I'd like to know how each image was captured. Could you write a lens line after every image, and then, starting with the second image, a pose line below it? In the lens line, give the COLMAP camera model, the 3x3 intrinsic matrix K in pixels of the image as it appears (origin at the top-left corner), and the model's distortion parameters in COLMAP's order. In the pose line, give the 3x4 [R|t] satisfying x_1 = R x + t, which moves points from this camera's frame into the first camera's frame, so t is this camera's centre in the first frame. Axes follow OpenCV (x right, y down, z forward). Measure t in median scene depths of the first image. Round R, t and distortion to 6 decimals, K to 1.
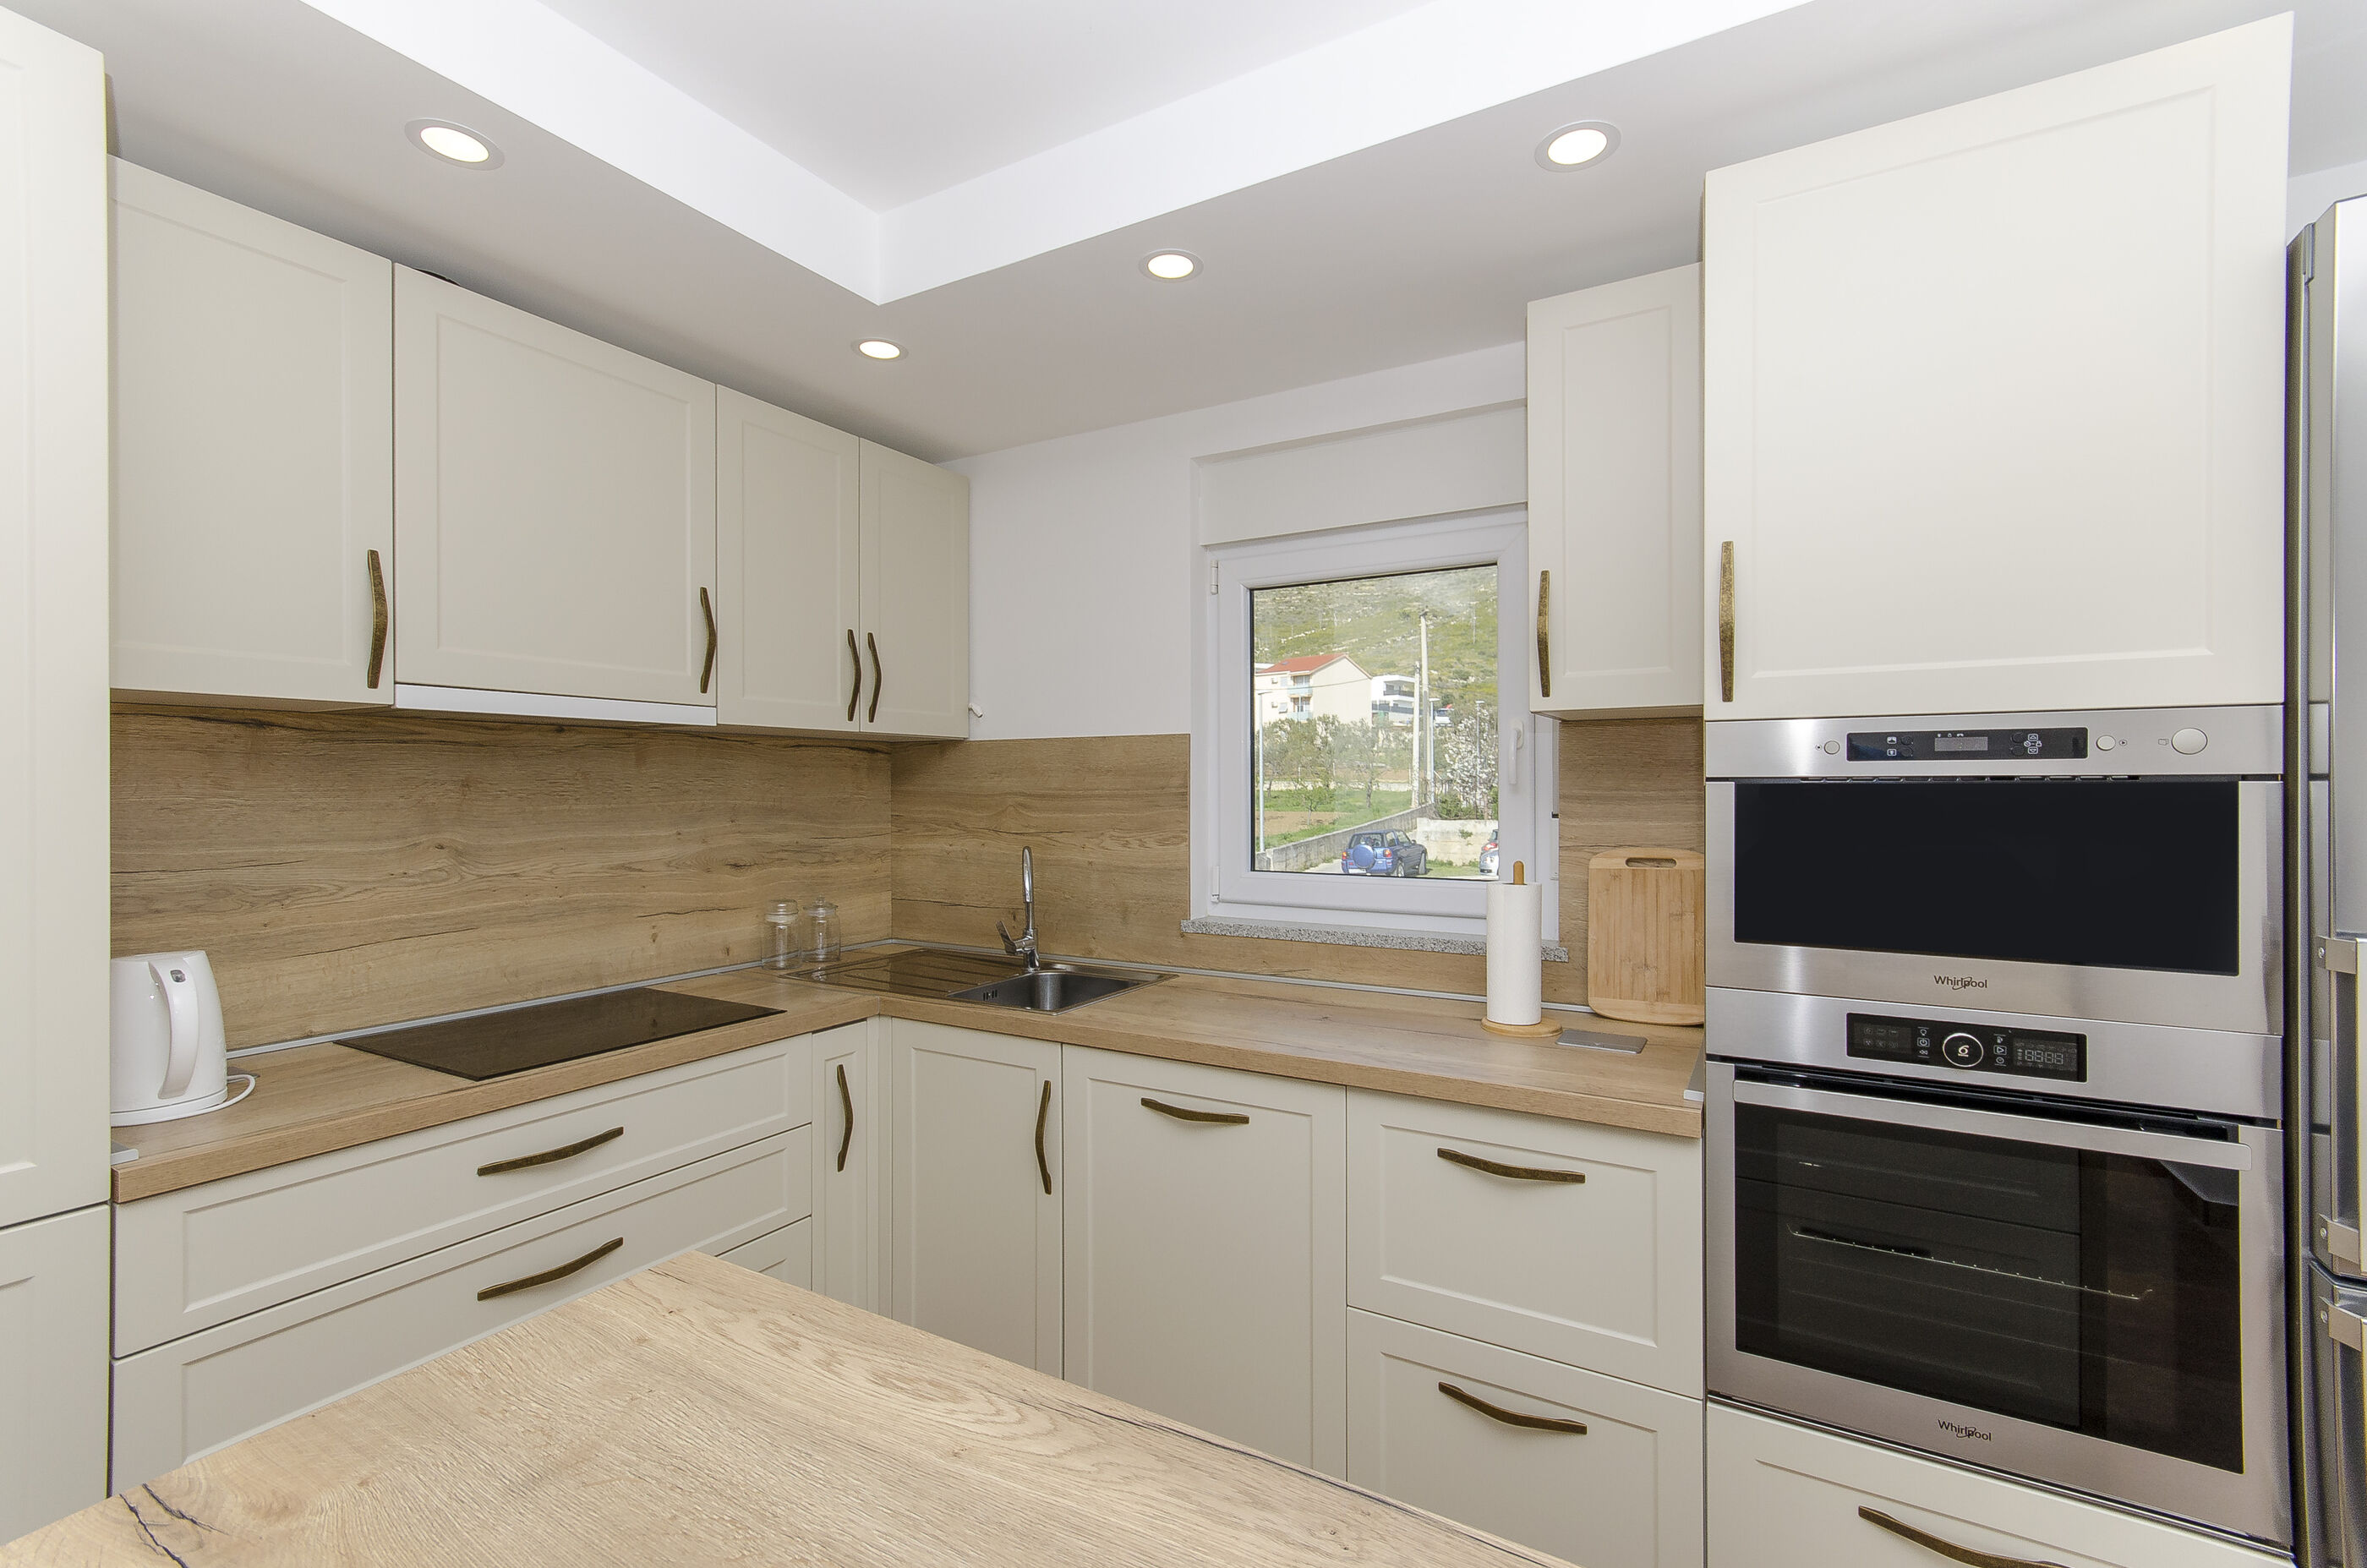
lens RADIAL K [[1033.7, 0, 1186.8], [0, 1033.7, 788.5], [0, 0, 1]] dist [0.006510, -0.002836]
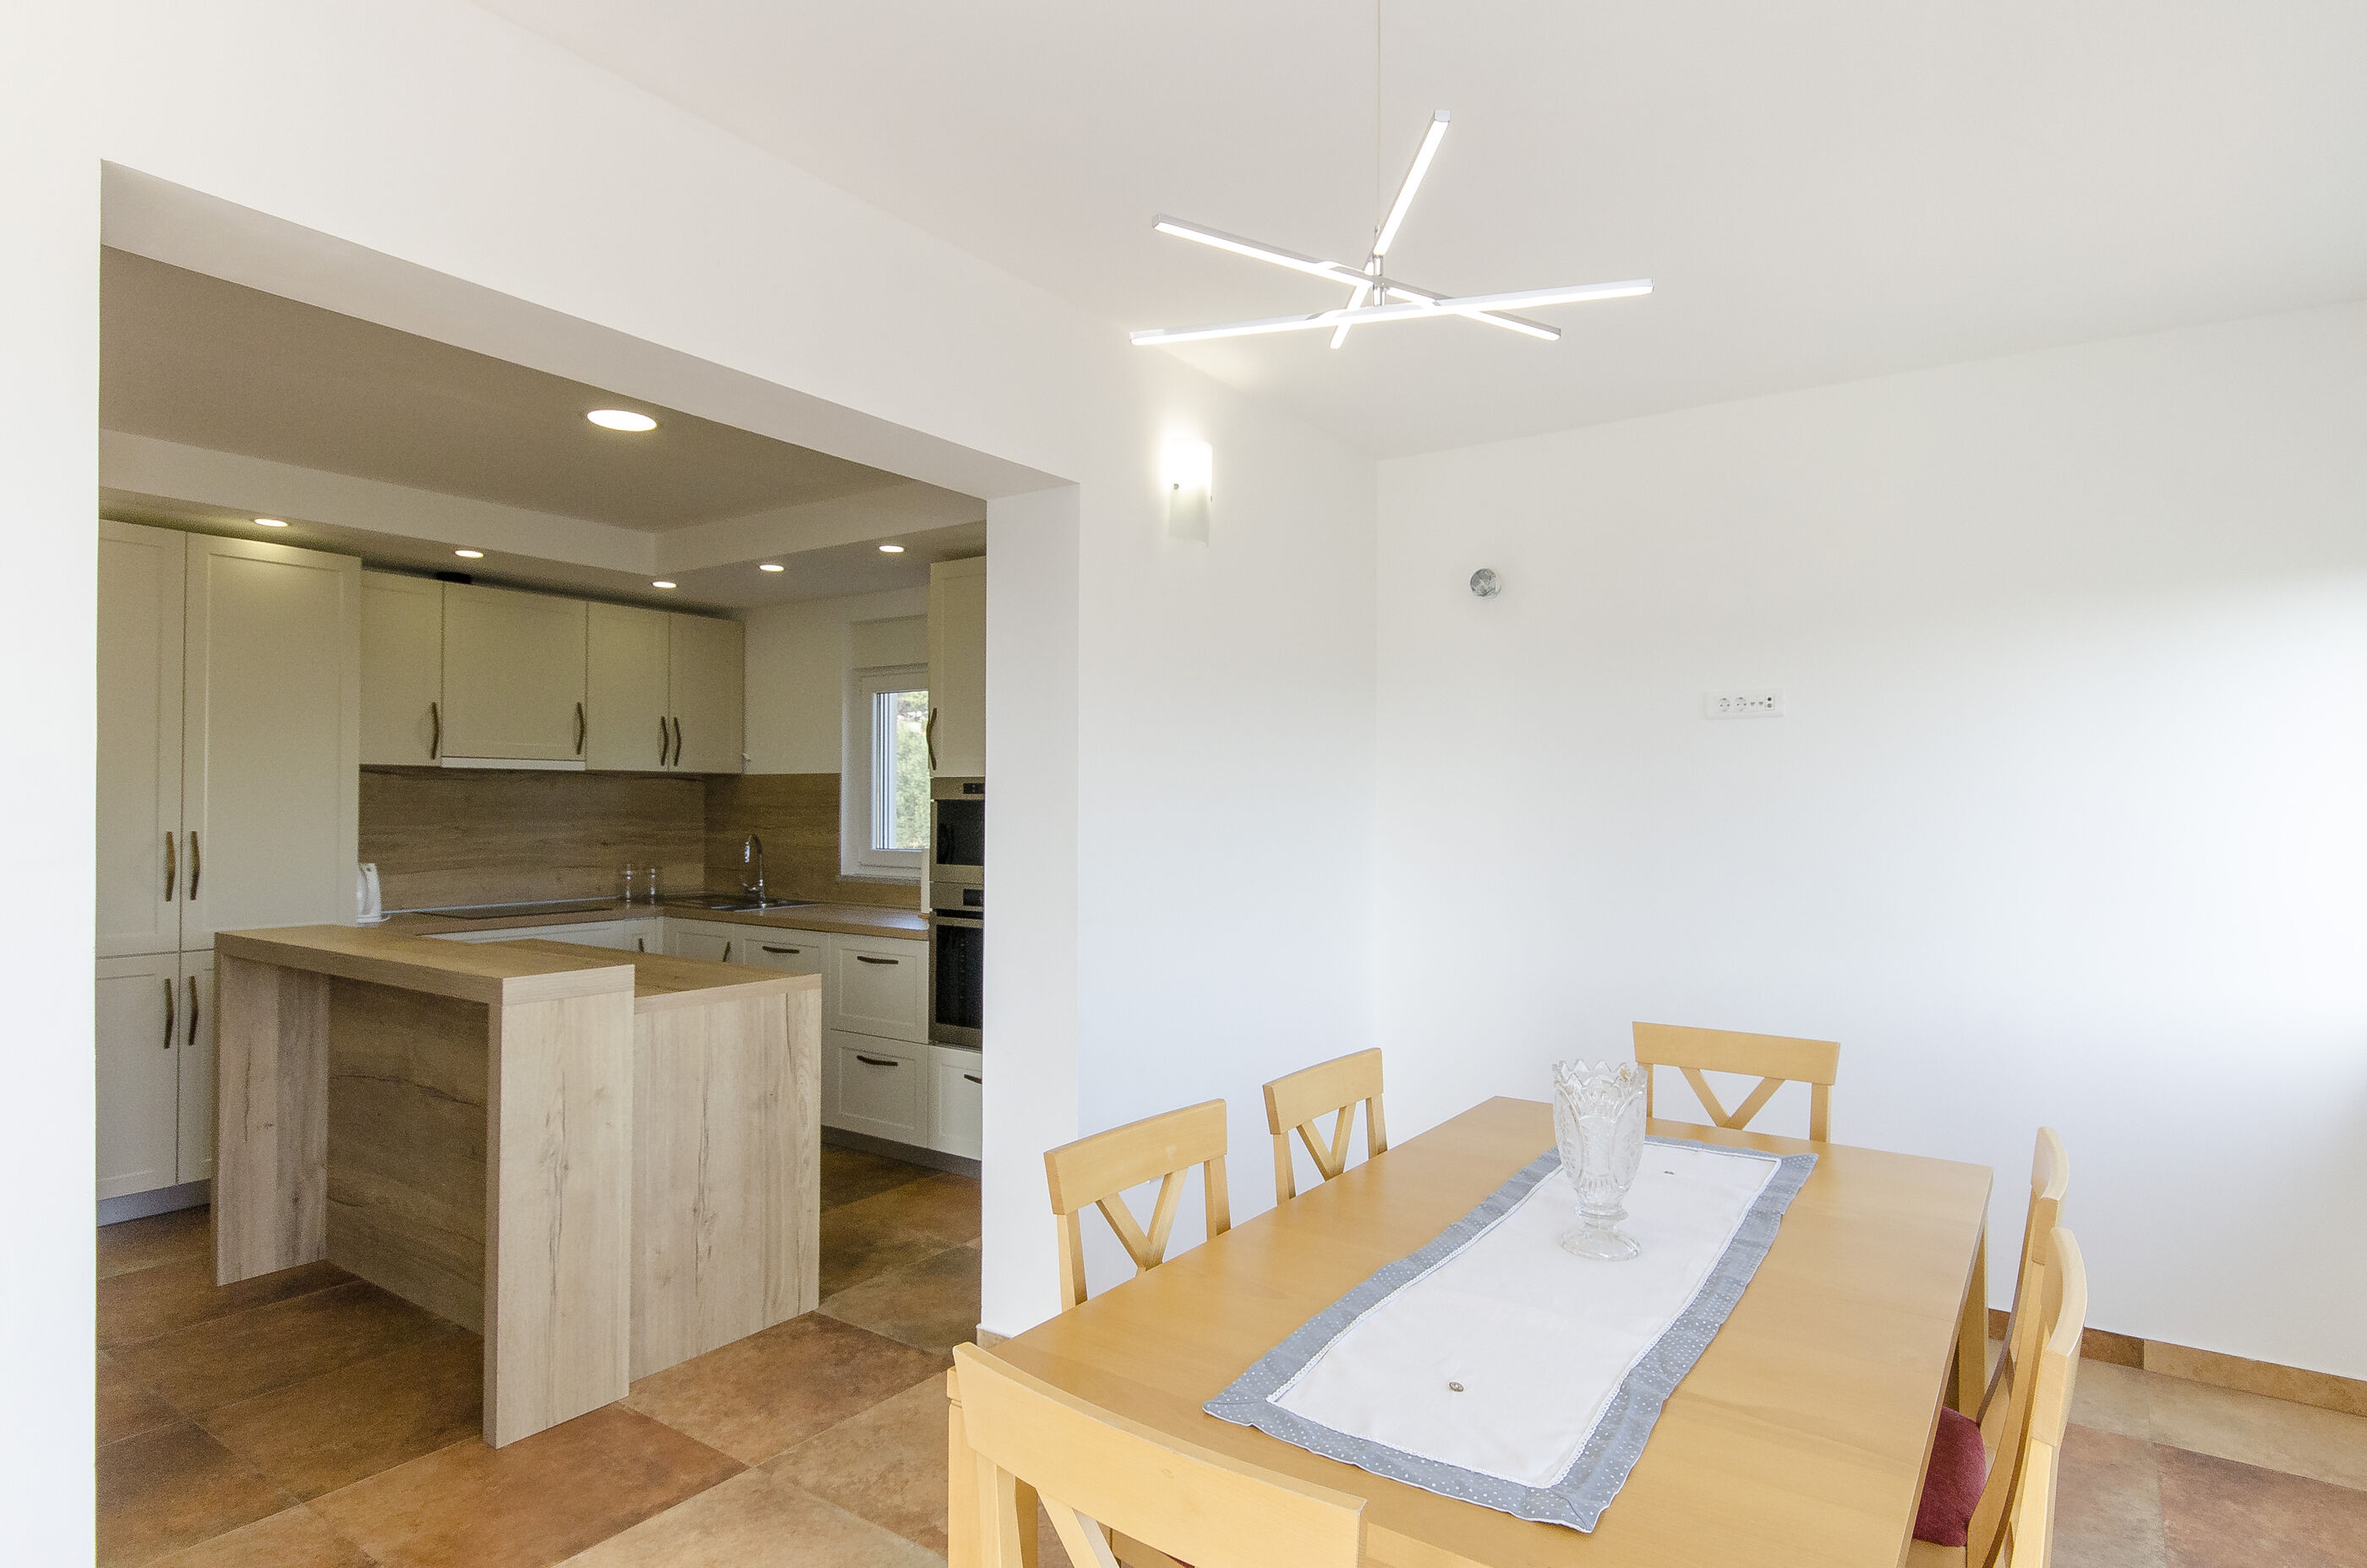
lens RADIAL K [[1235.8, 0, 1188.2], [0, 1235.8, 791.6], [0, 0, 1]] dist [-0.004382, 0.001117]
pose [[0.997418, 0.005748, -0.071579, 1.005636], [-0.006453, 0.999933, -0.009631, -0.004564], [0.071519, 0.010068, 0.997388, -1.488023]]
